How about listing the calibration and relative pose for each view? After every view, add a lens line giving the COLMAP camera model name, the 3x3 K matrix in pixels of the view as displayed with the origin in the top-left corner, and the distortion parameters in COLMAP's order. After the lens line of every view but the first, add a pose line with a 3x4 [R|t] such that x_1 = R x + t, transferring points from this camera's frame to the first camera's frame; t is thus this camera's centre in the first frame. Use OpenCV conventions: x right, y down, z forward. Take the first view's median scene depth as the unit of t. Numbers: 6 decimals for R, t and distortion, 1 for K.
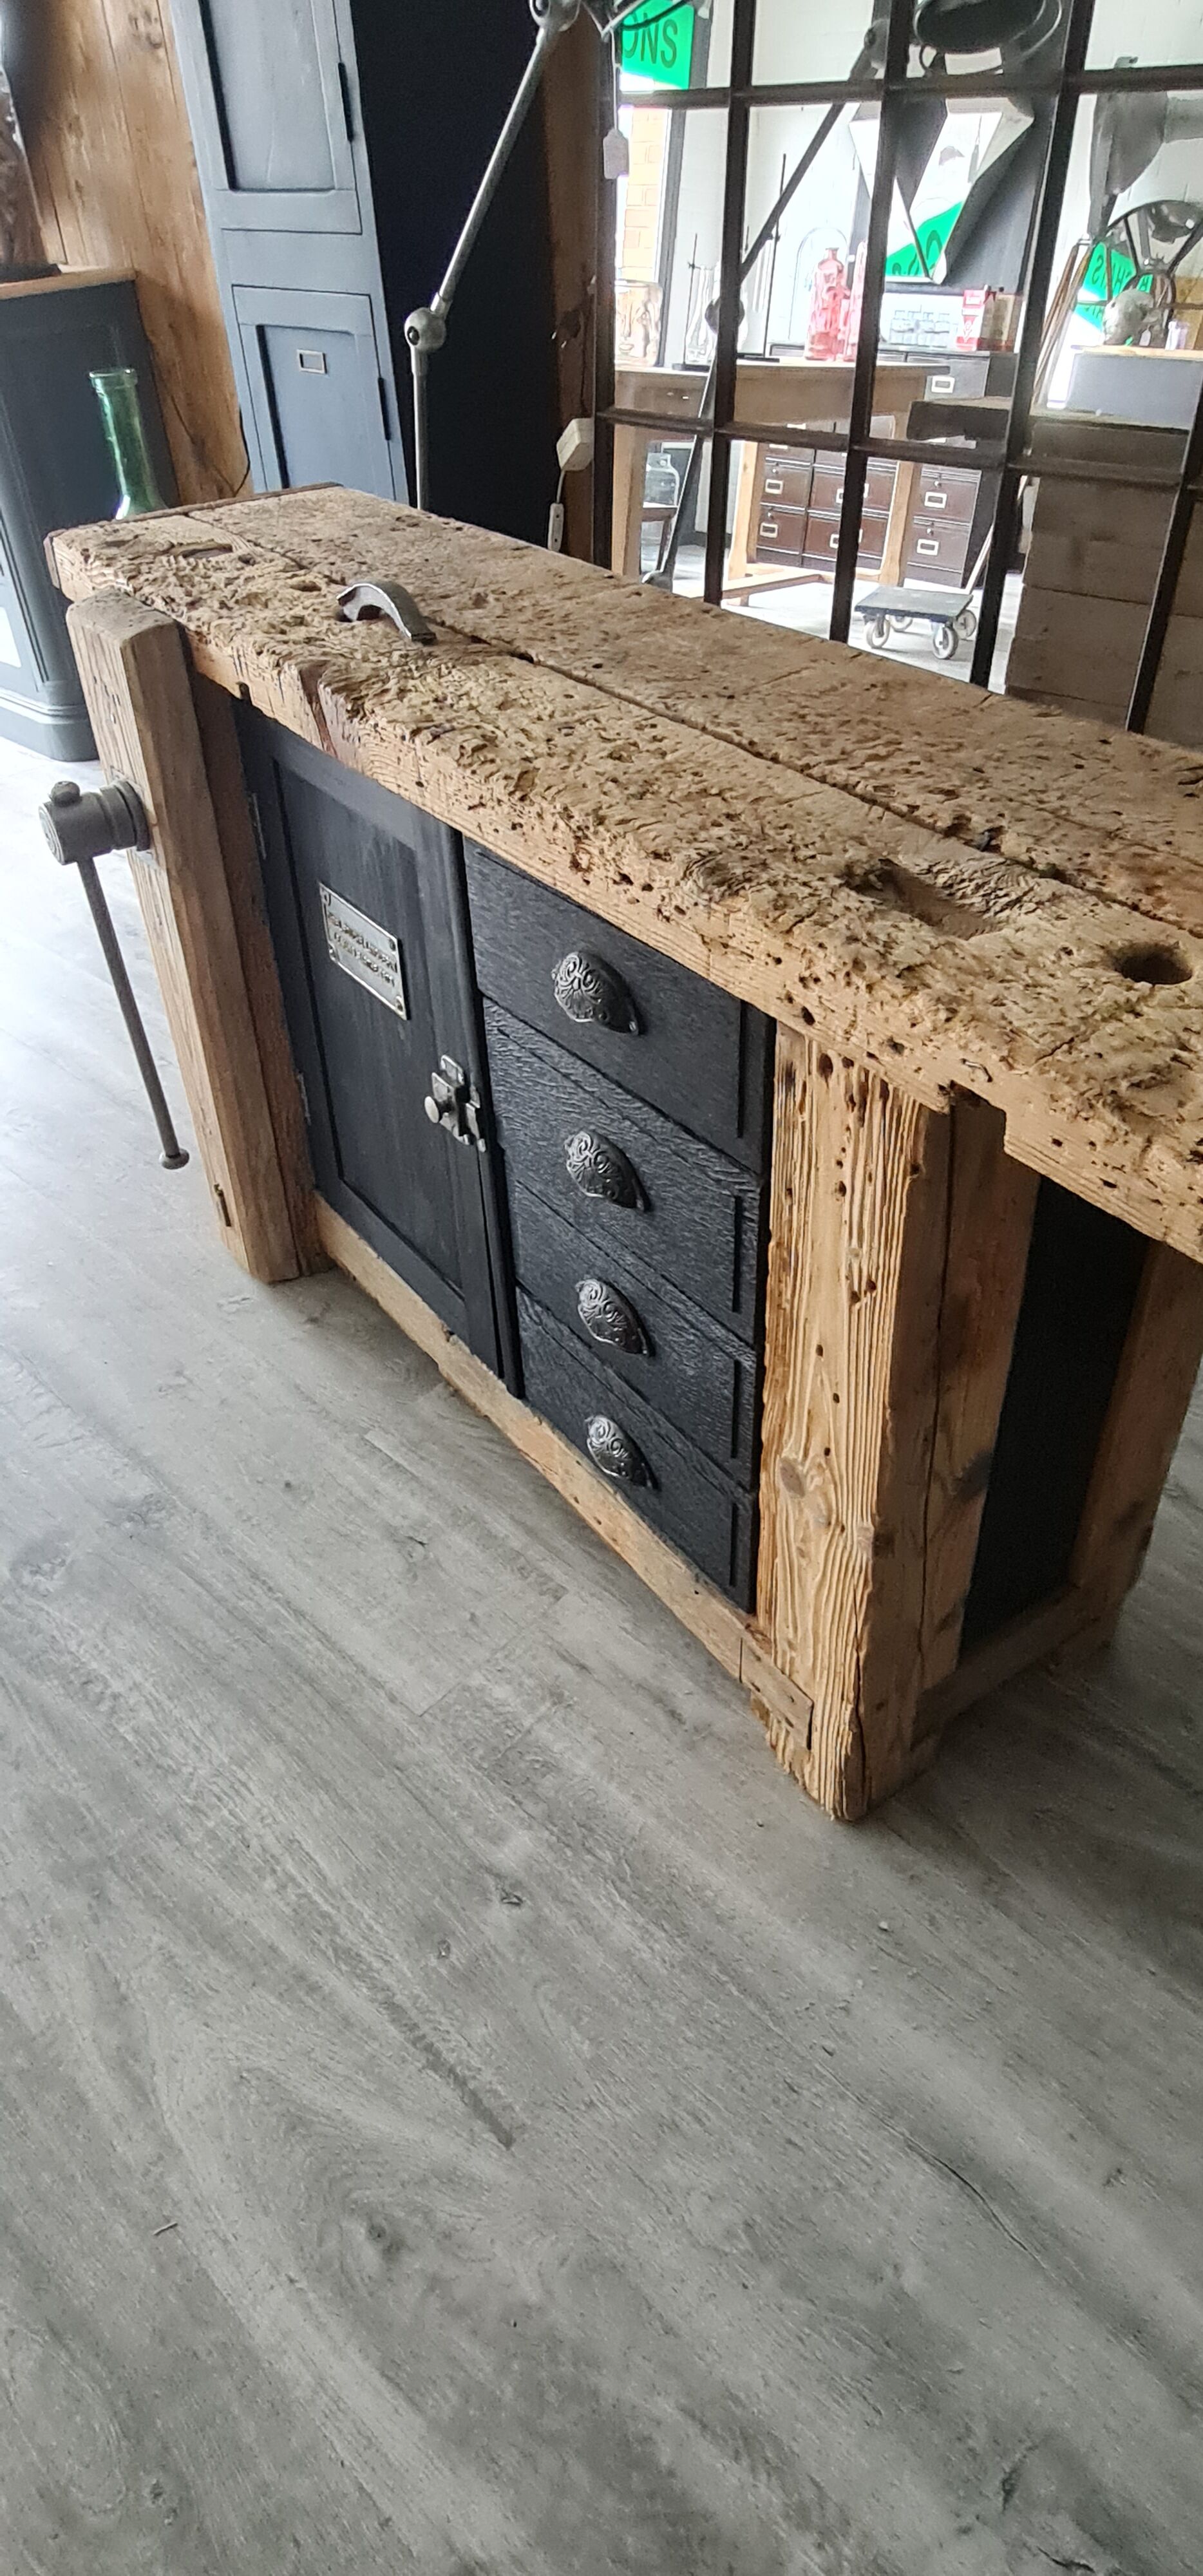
lens RADIAL K [[1470.8, 0, 600.6], [0, 1470.8, 1308.0], [0, 0, 1]] dist [-0.005208, -0.002885]
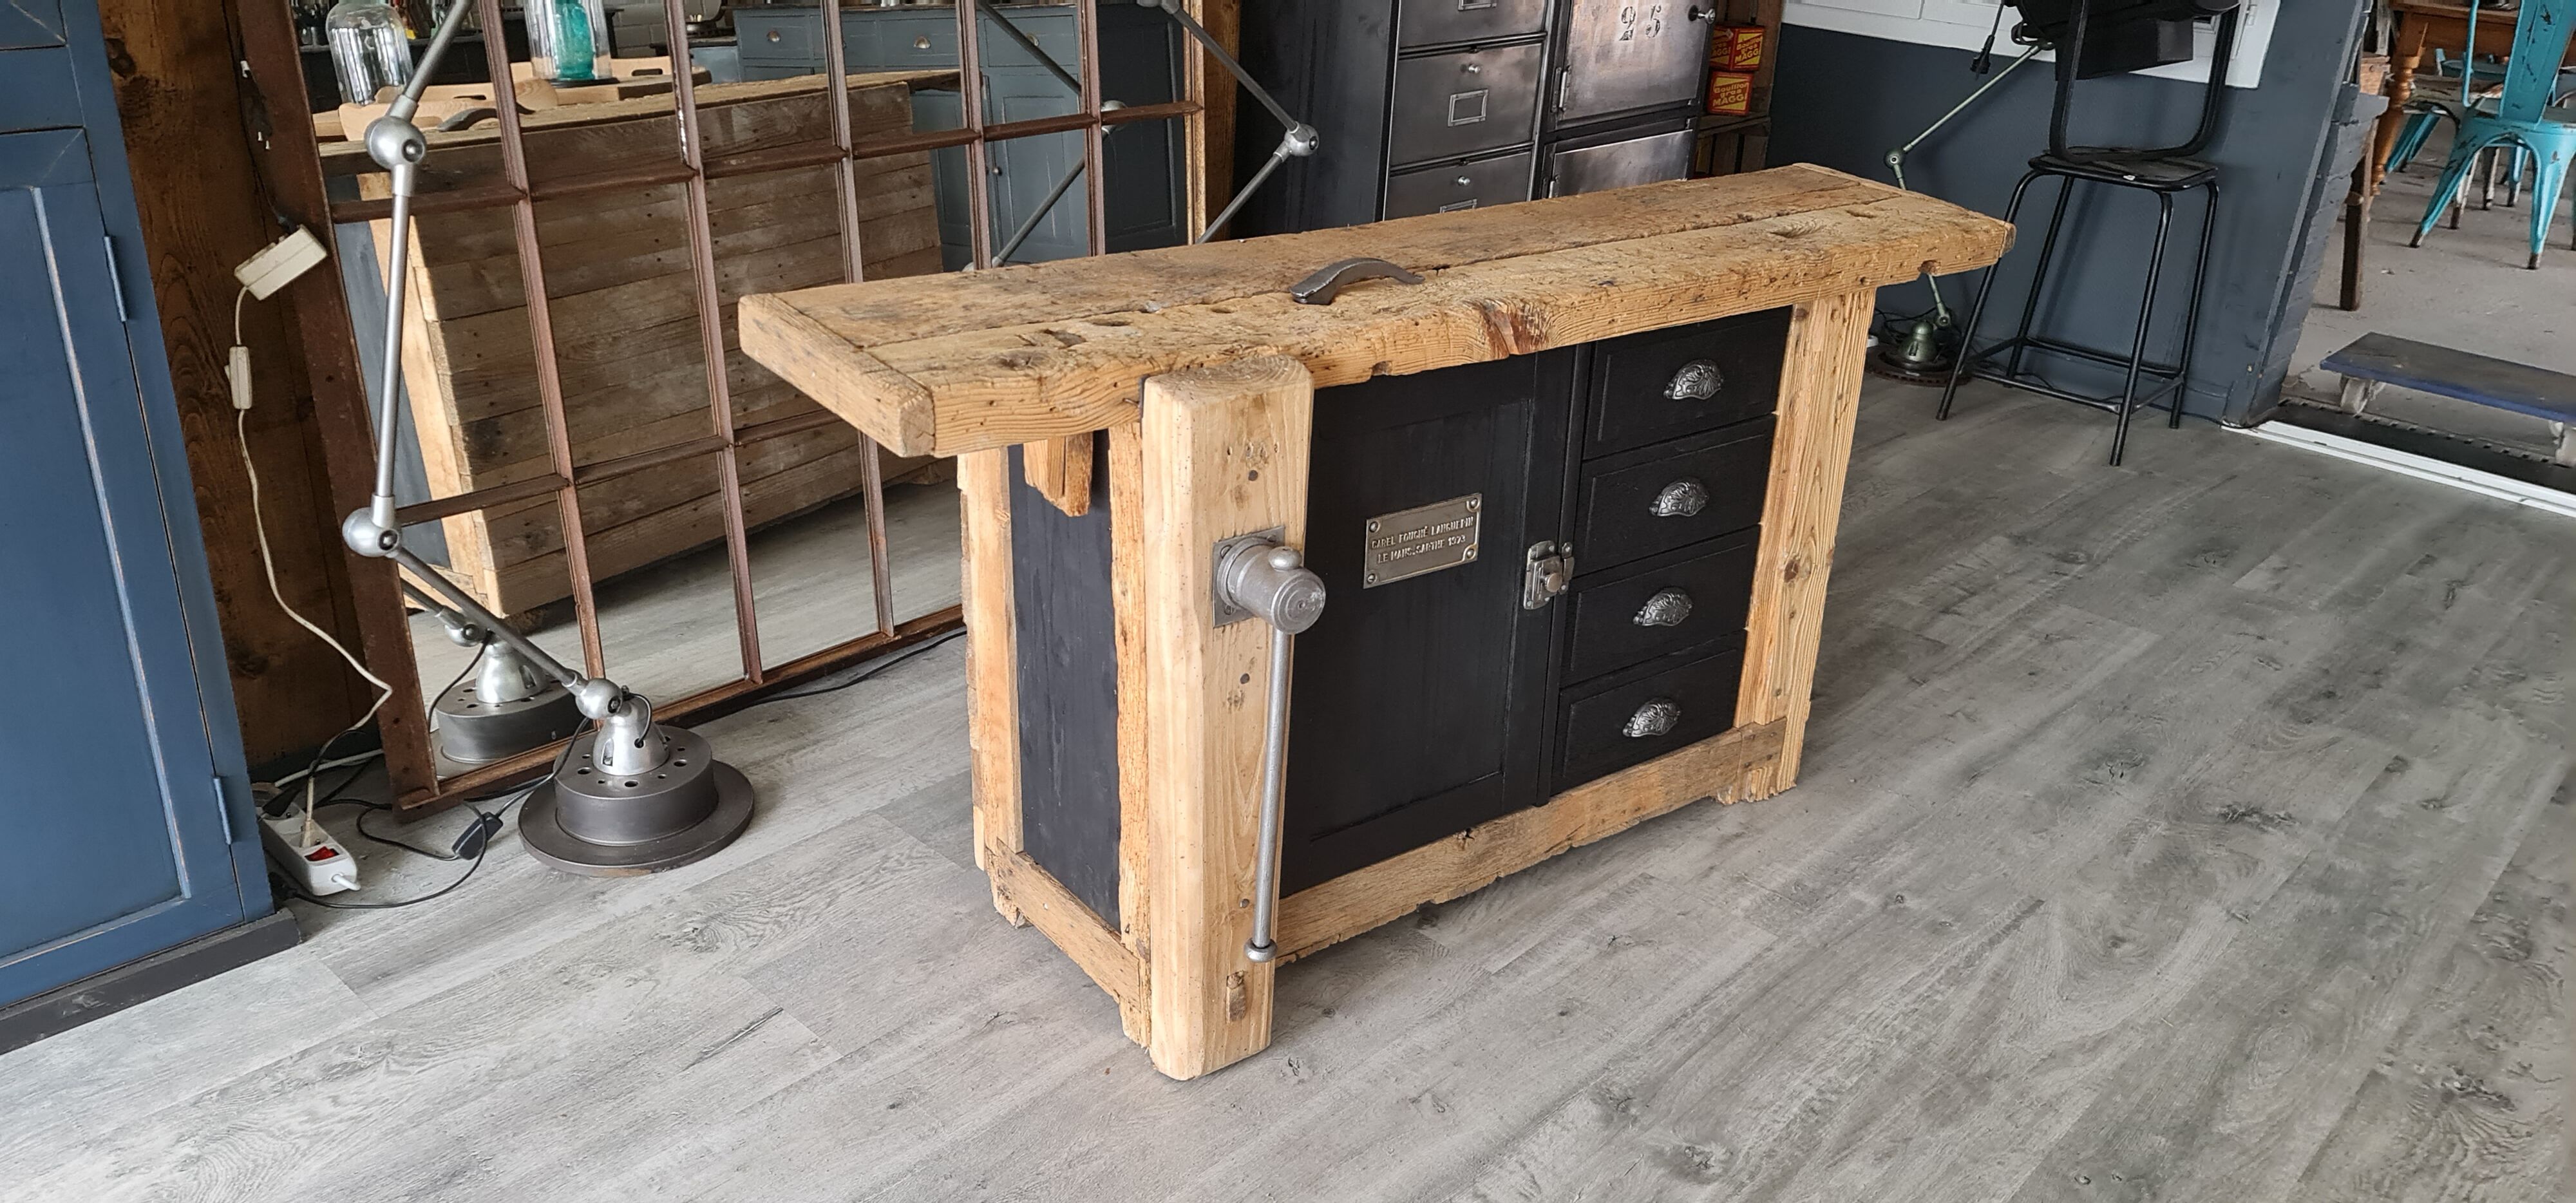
lens RADIAL K [[1883.7, 0, 1308.1], [0, 1883.7, 585.1], [0, 0, 1]] dist [0.076606, -0.054469]
pose [[-0.032988, -0.370081, 0.928414, -2.201658], [0.601989, 0.734159, 0.314037, -1.047332], [-0.797822, 0.569255, 0.198566, 1.124333]]
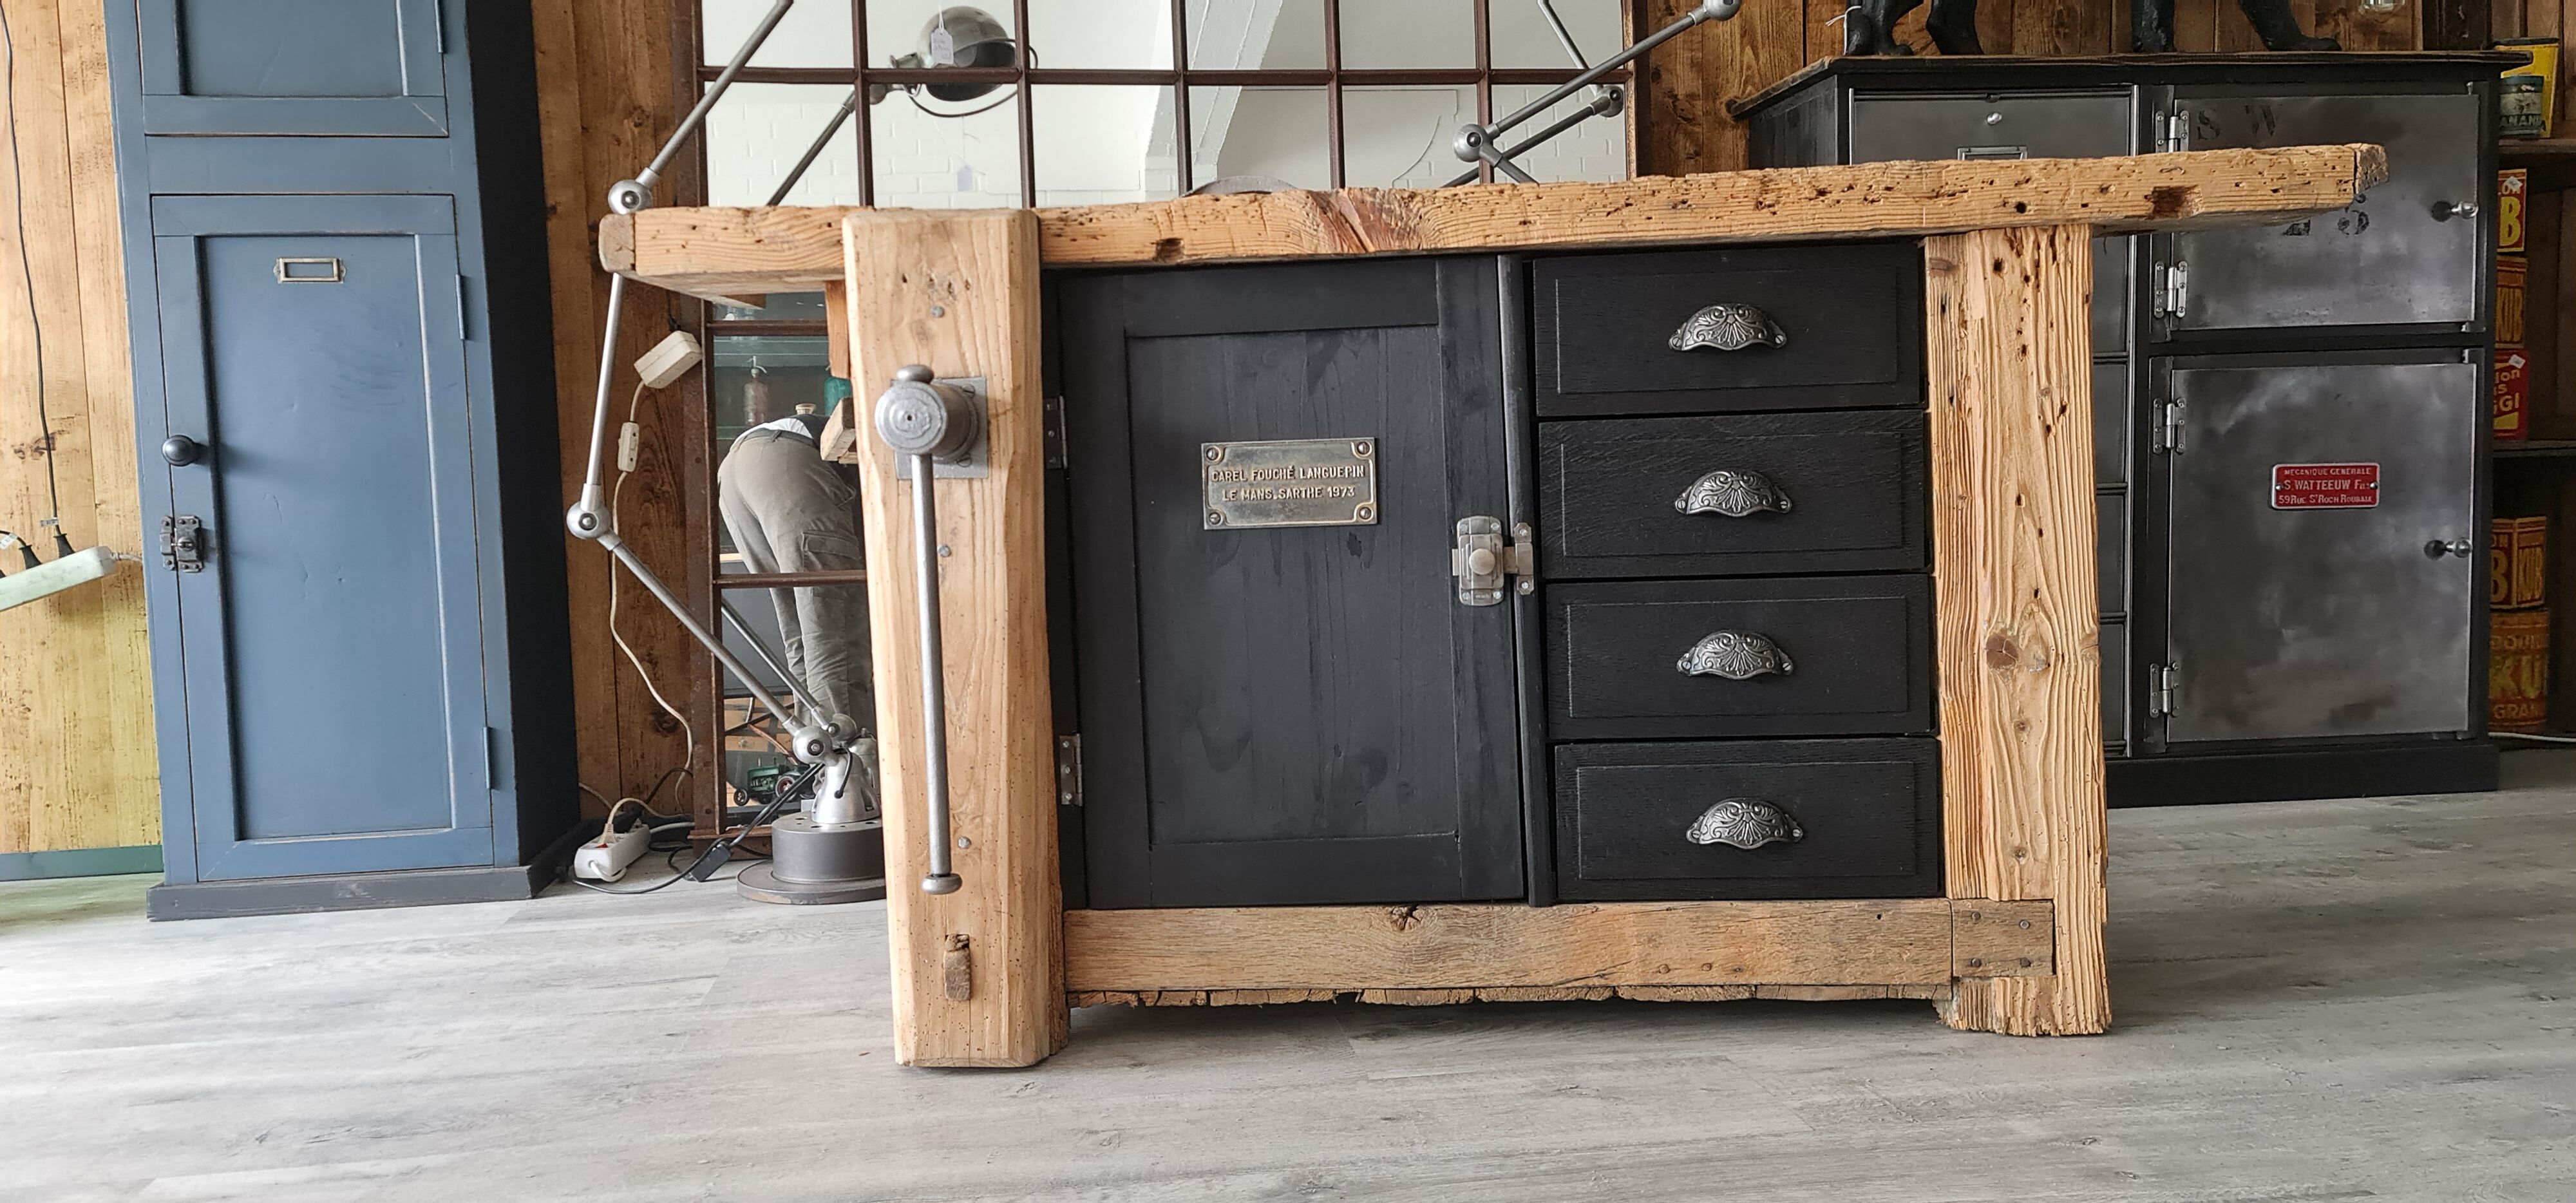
lens RADIAL K [[1883.7, 0, 1293.8], [0, 1883.7, 591.5], [0, 0, 1]] dist [0.076606, -0.054469]
pose [[0.616355, -0.025399, 0.787058, -1.634995], [0.510102, 0.774313, -0.374480, 0.407498], [-0.599918, 0.632293, 0.490208, 0.597222]]
